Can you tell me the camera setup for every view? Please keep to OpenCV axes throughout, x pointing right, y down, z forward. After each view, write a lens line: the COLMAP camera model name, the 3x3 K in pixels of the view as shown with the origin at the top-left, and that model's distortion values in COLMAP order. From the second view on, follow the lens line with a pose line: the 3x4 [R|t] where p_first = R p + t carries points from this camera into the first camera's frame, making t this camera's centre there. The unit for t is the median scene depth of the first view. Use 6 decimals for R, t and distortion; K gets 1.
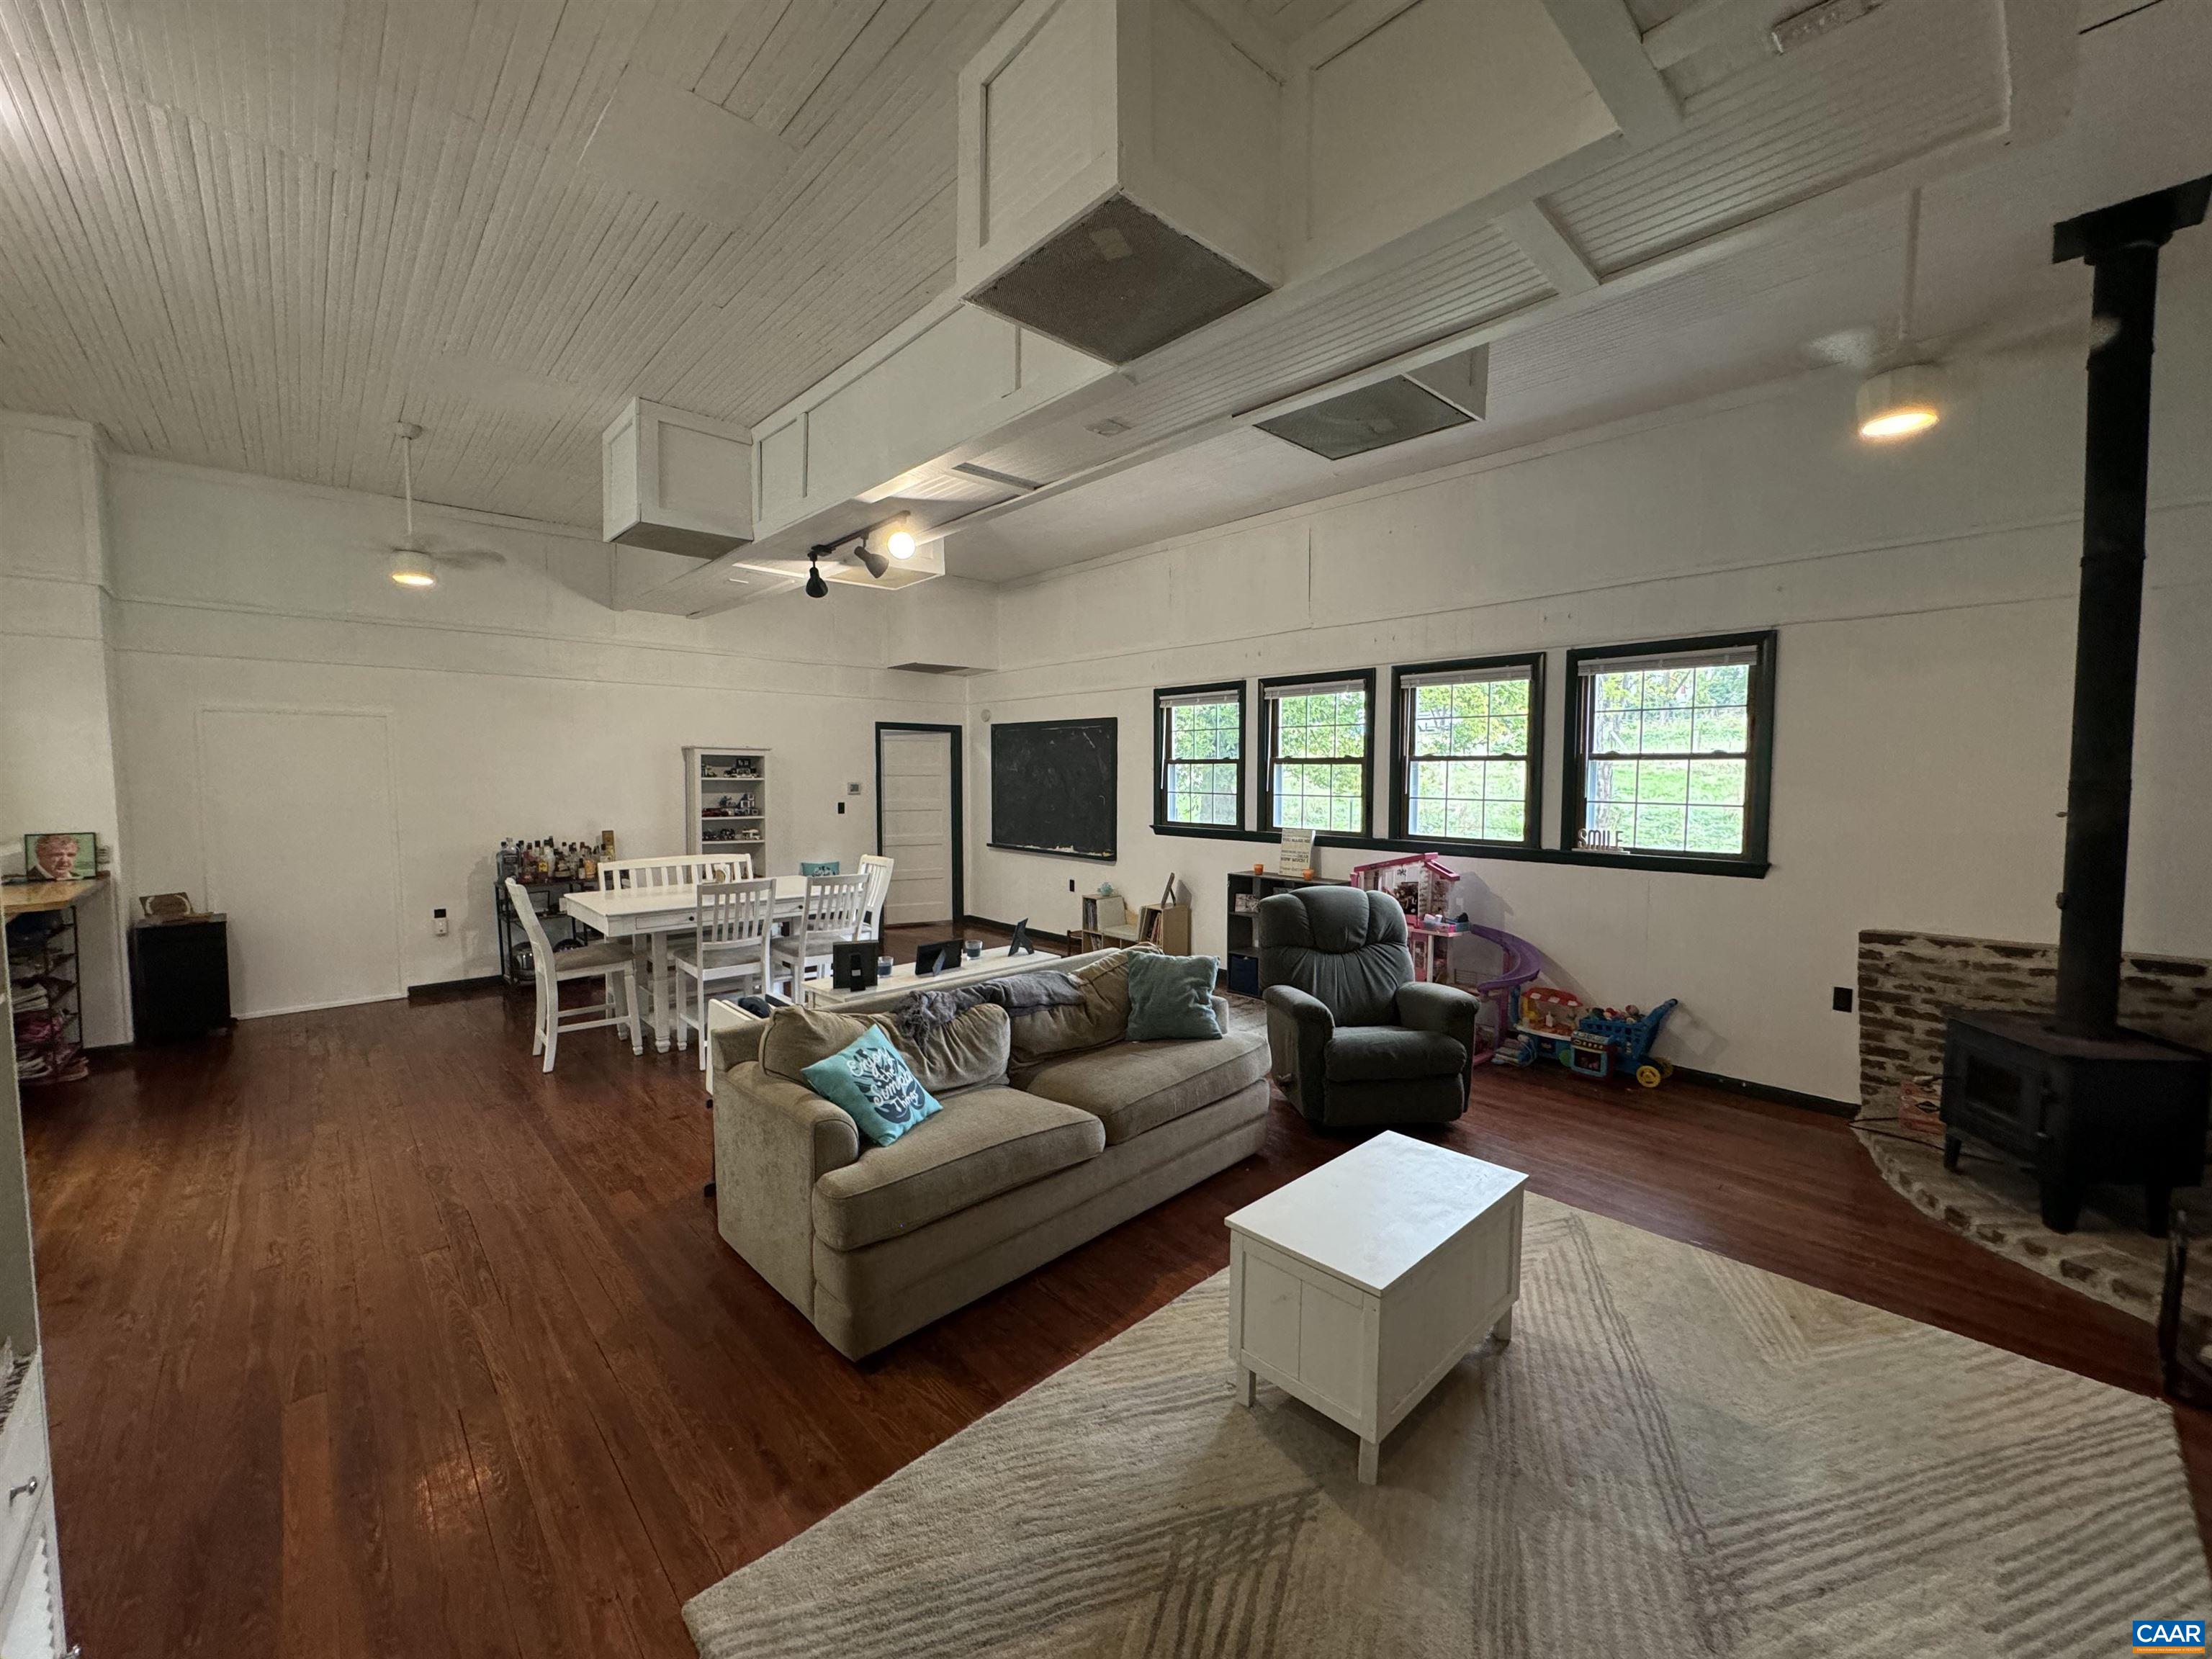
lens RADIAL K [[884.4, 0, 1104.9], [0, 884.4, 828.0], [0, 0, 1]] dist [-0.000366, -0.000405]
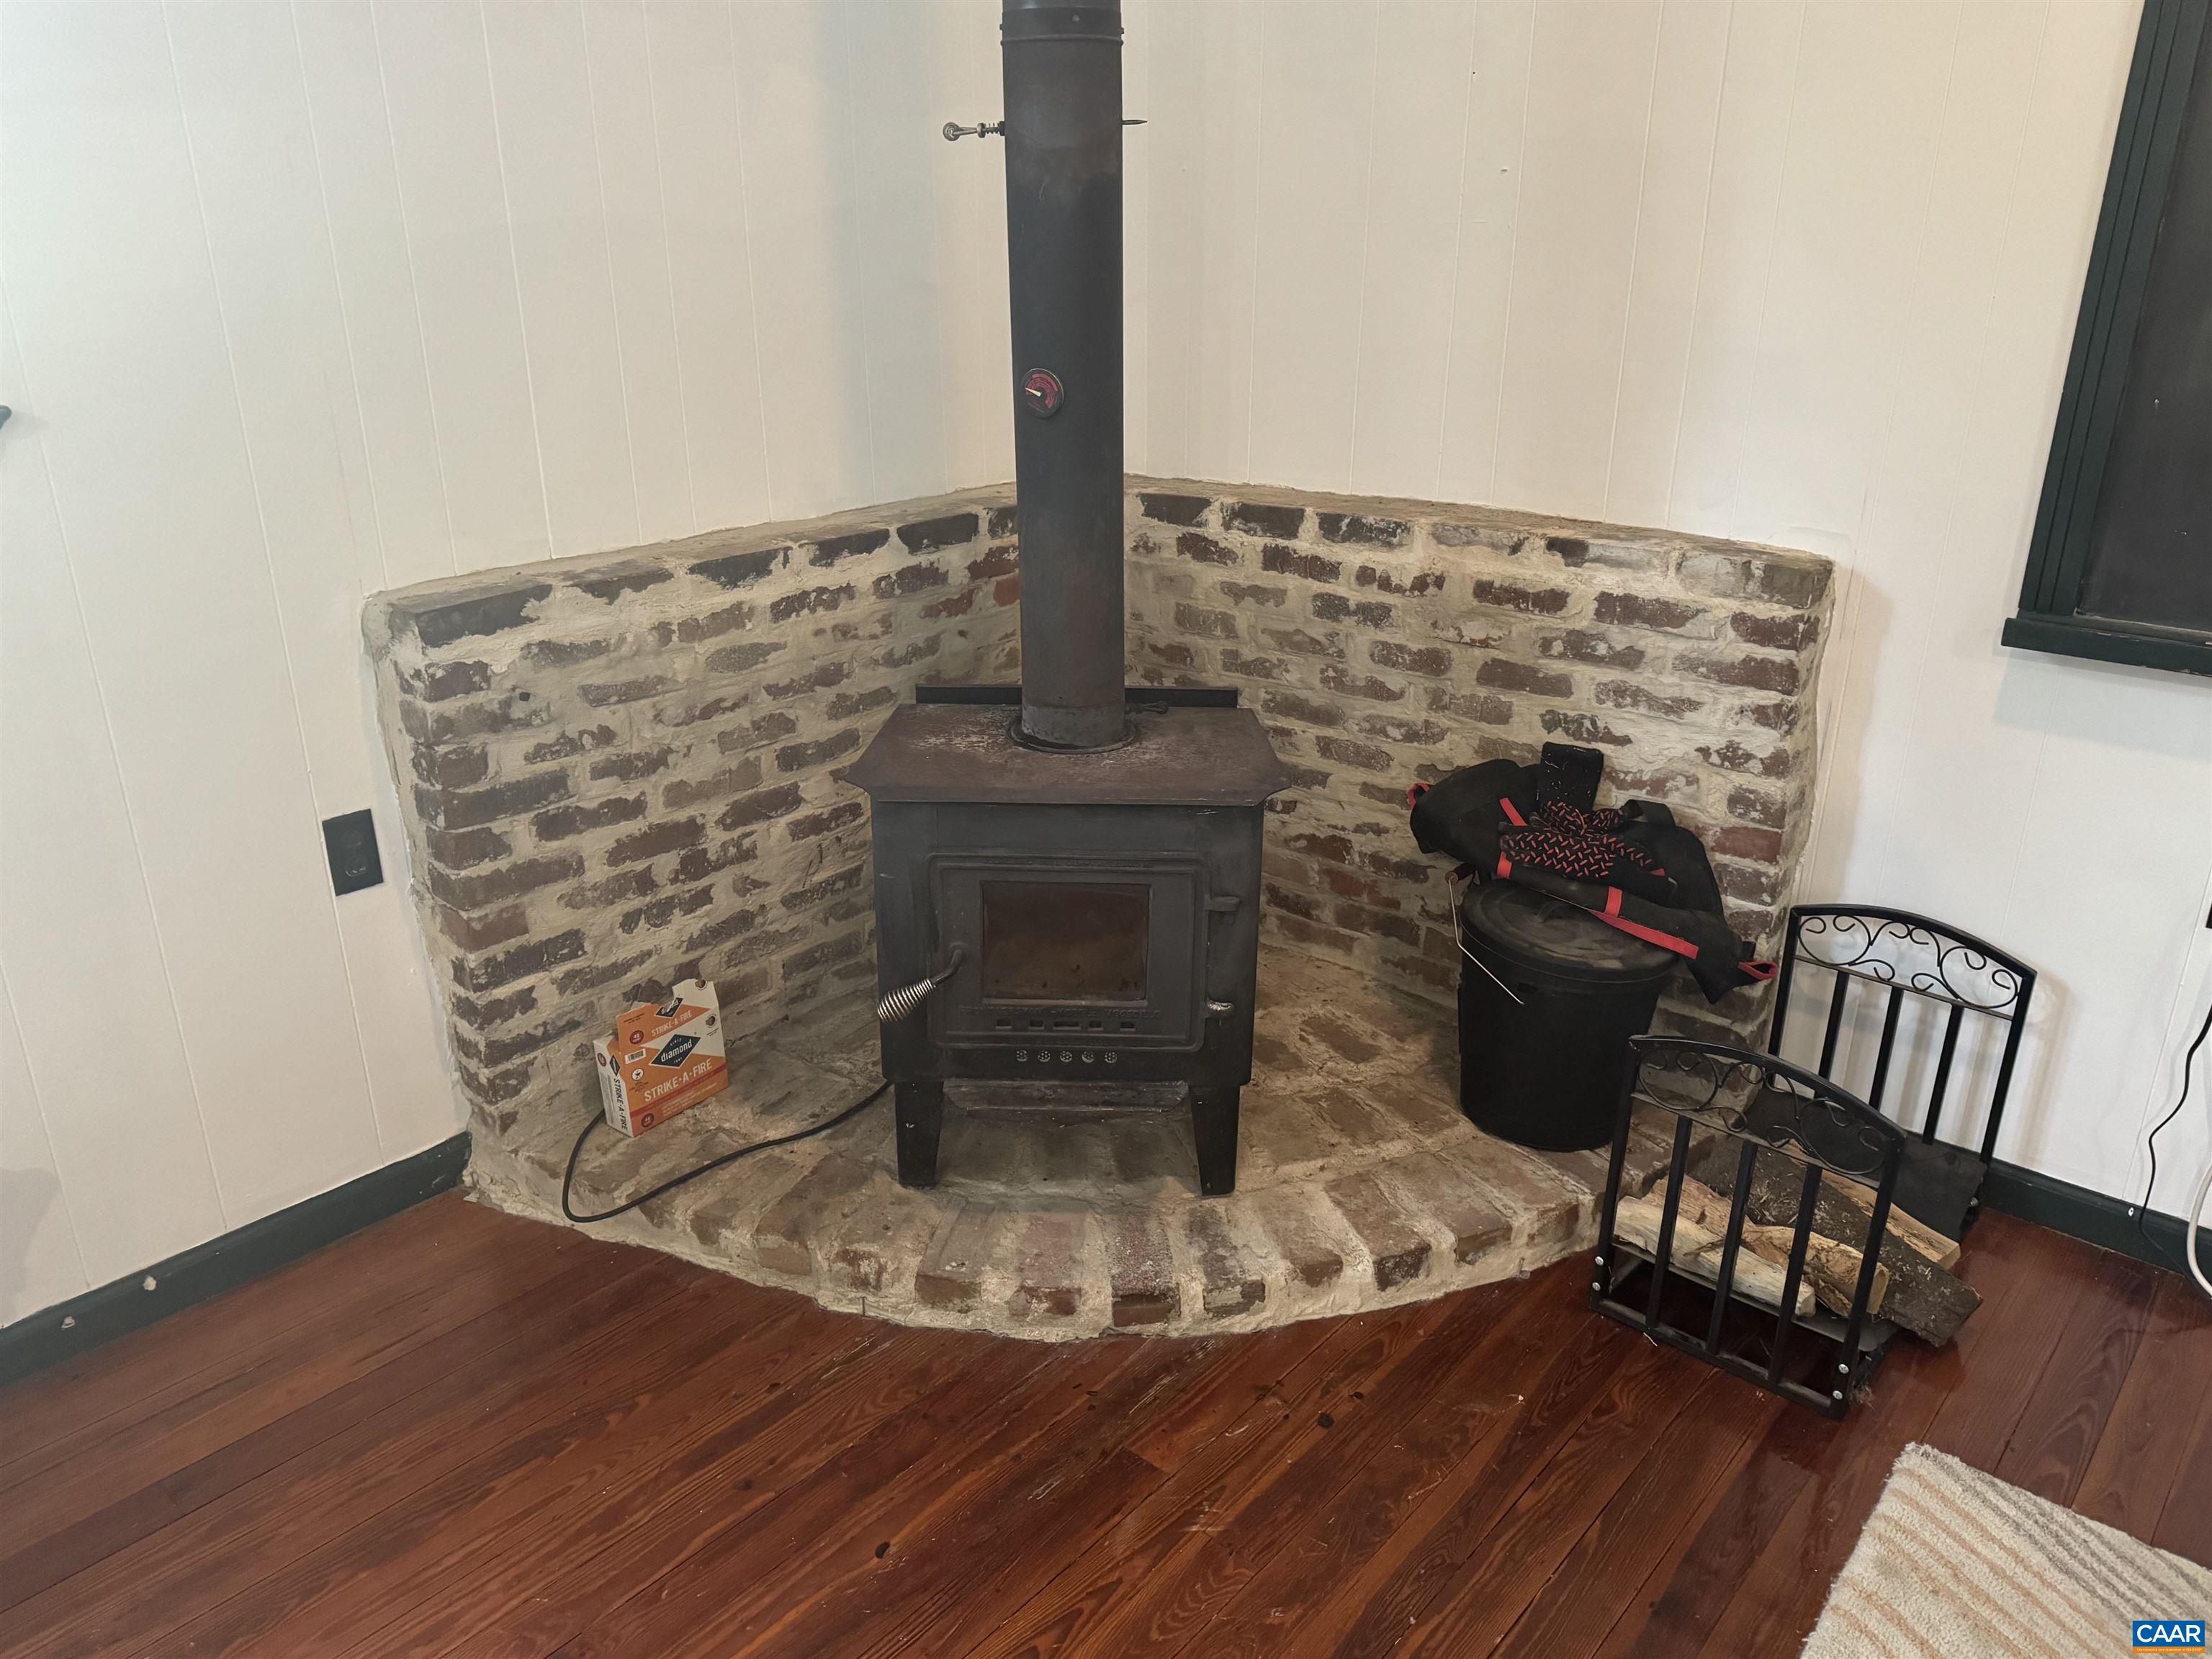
lens RADIAL K [[1566.0, 0, 1106.0], [0, 1566.0, 839.7], [0, 0, 1]] dist [0.005406, 0.000627]
pose [[-0.106399, -0.350847, 0.930369, 0.337689], [0.069859, 0.930730, 0.358973, 0.021093], [-0.991866, 0.103189, -0.074519, 0.822817]]
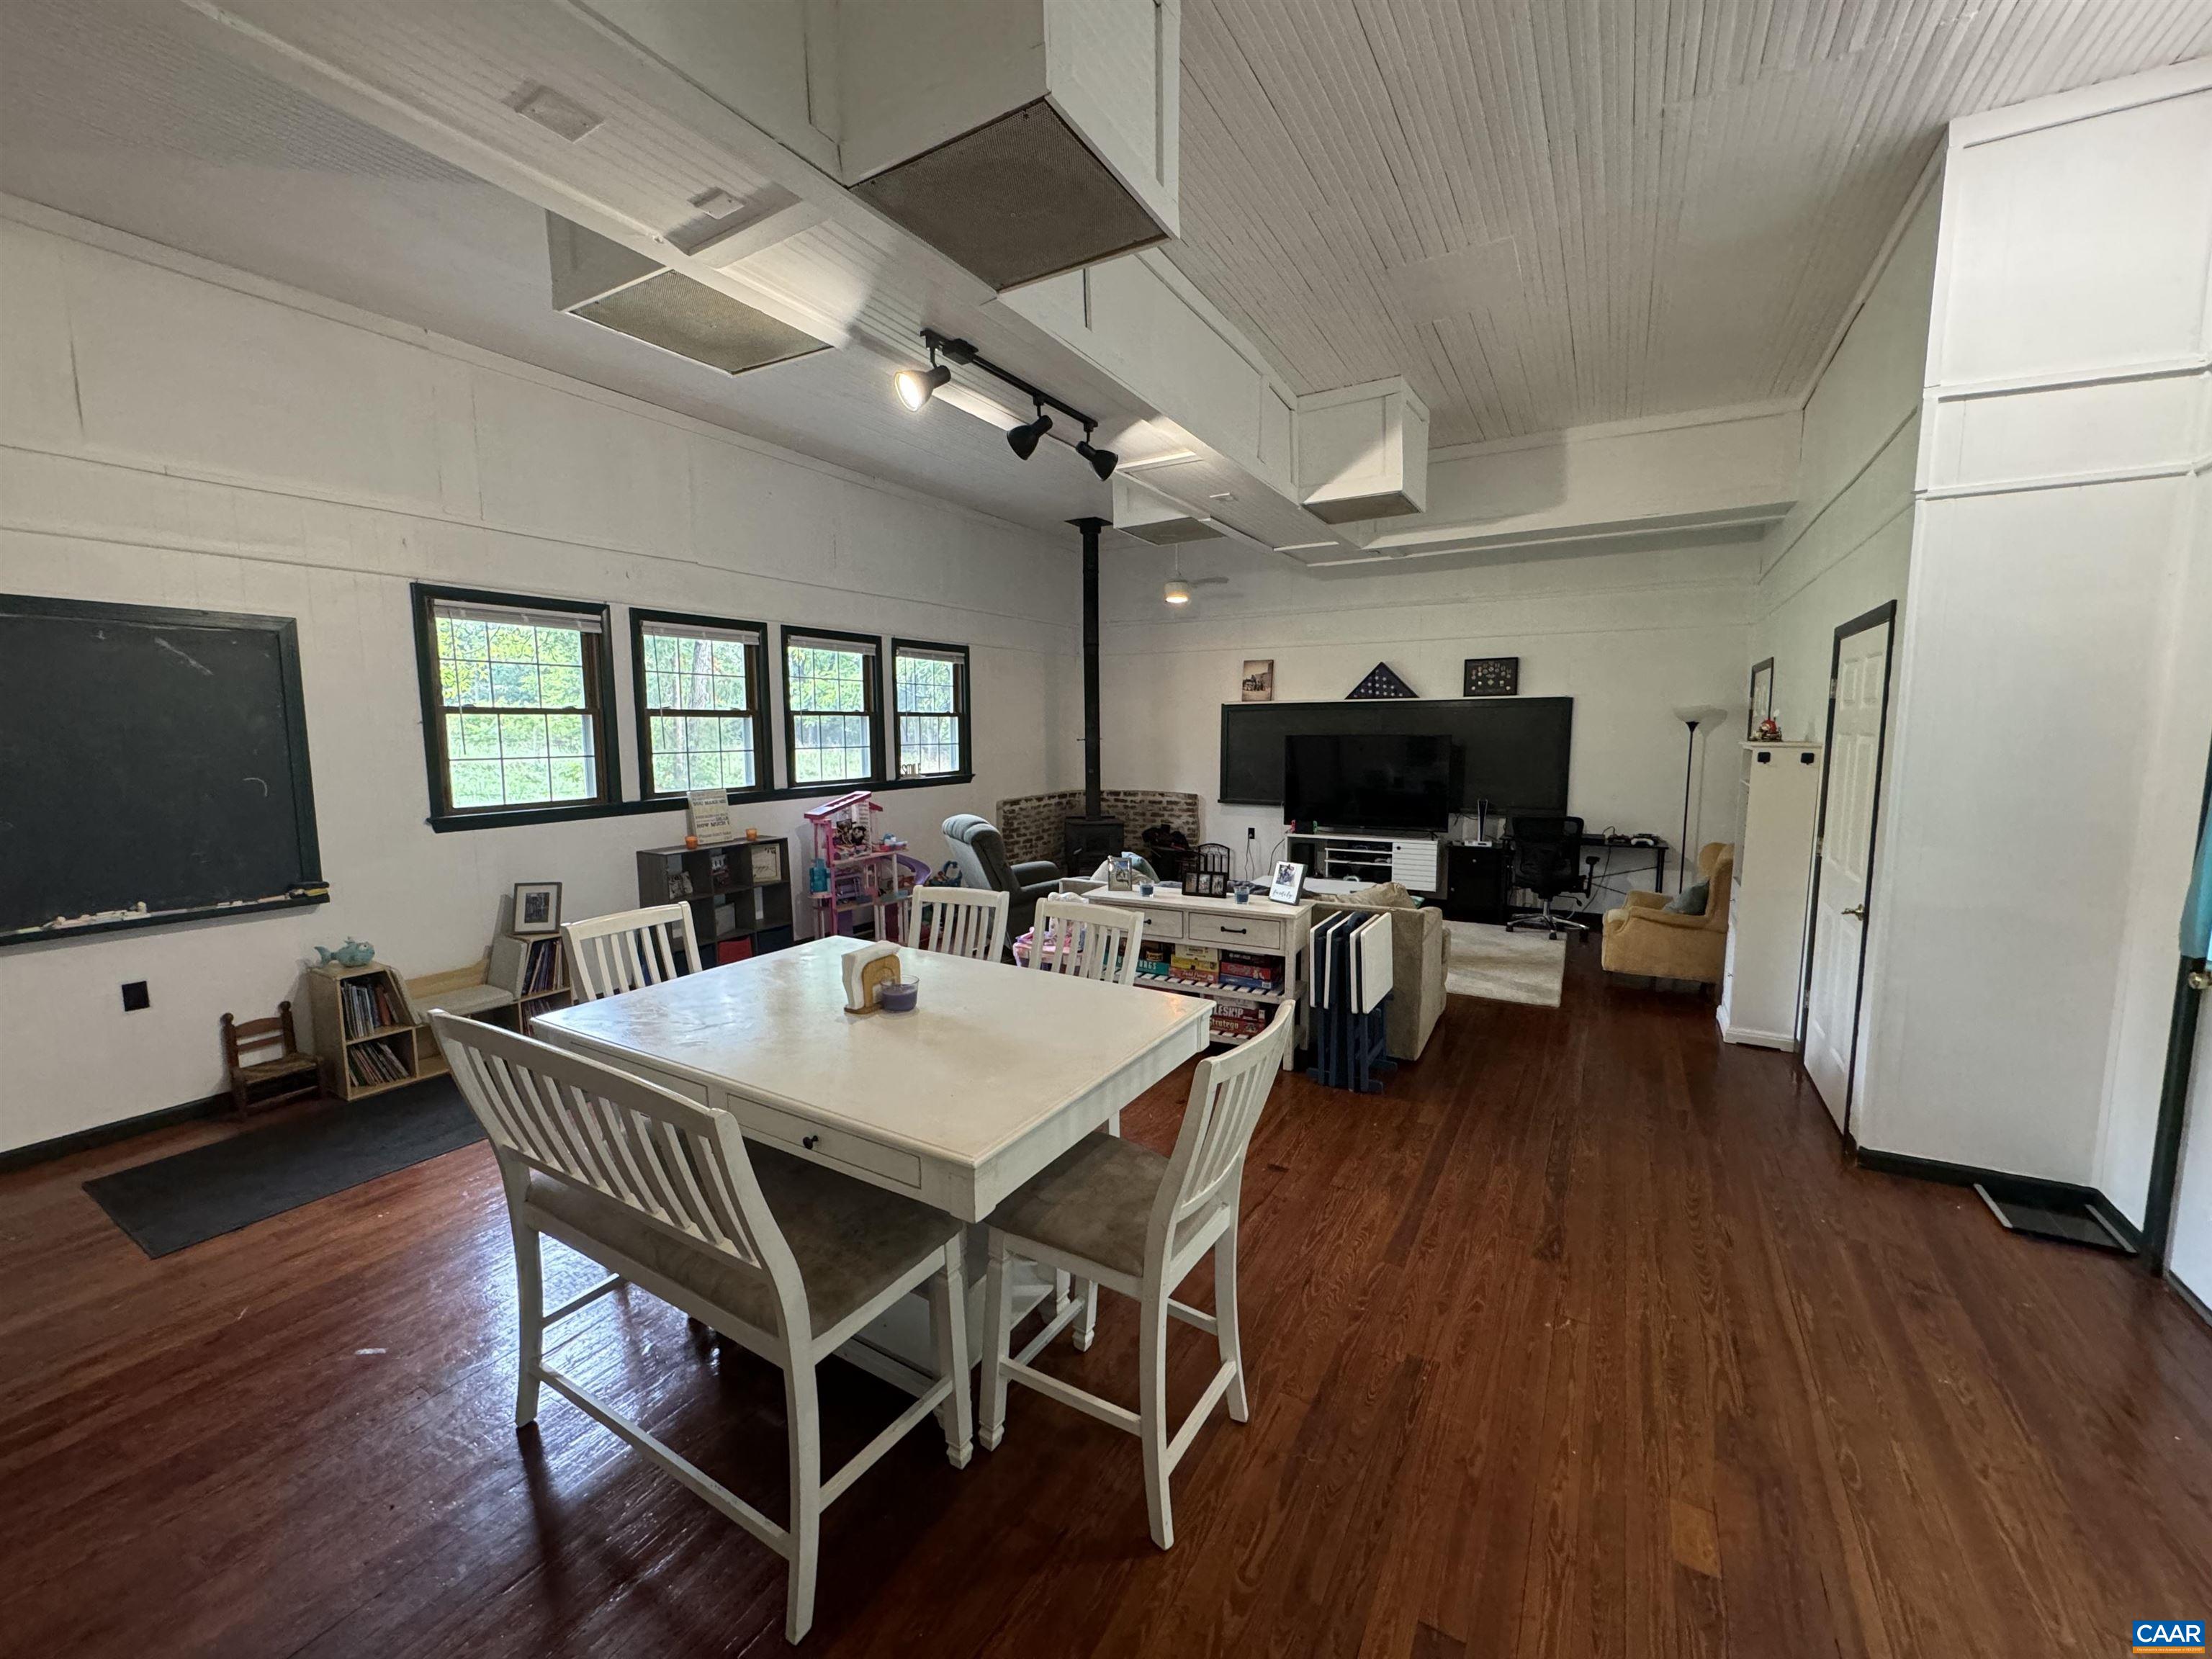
lens RADIAL K [[884.4, 0, 1104.9], [0, 884.4, 828.0], [0, 0, 1]] dist [-0.000366, -0.000405]
pose [[-0.296480, -0.110693, 0.948603, -1.182647], [0.065851, 0.988527, 0.135933, -0.087692], [-0.952766, 0.102767, -0.285789, 1.380616]]
